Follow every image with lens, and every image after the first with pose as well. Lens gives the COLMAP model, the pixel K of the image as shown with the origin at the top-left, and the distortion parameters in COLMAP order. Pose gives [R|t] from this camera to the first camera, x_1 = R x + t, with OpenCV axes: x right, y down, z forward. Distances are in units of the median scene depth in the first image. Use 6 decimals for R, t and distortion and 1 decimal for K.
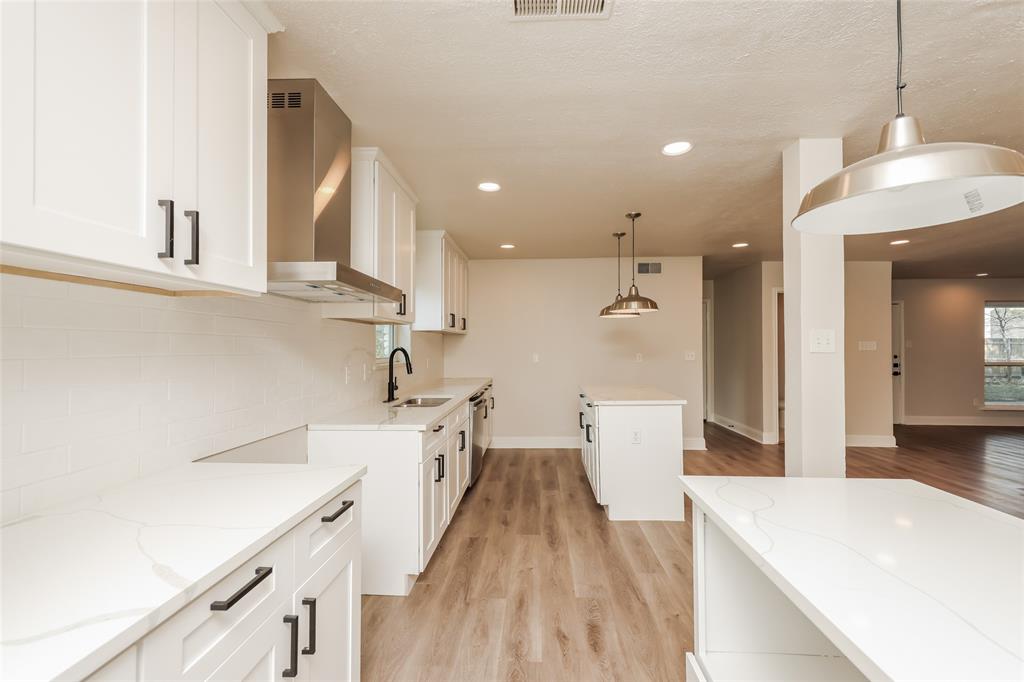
lens RADIAL K [[426.5, 0, 508.3], [0, 426.5, 353.9], [0, 0, 1]] dist [-0.047619, 0.000102]
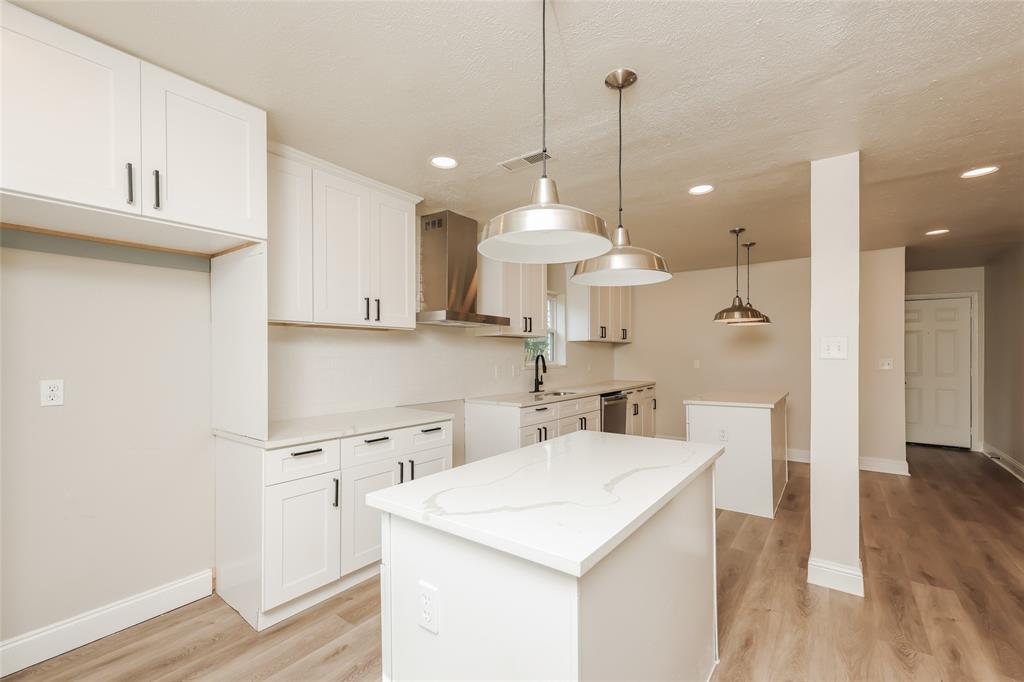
lens RADIAL K [[433.4, 0, 512.9], [0, 433.4, 345.4], [0, 0, 1]] dist [0.009171, -0.000084]
pose [[0.846317, -0.011295, -0.532560, 0.407608], [-0.008081, 0.999388, -0.034038, 0.005070], [0.532618, 0.033110, 0.845708, -0.239502]]
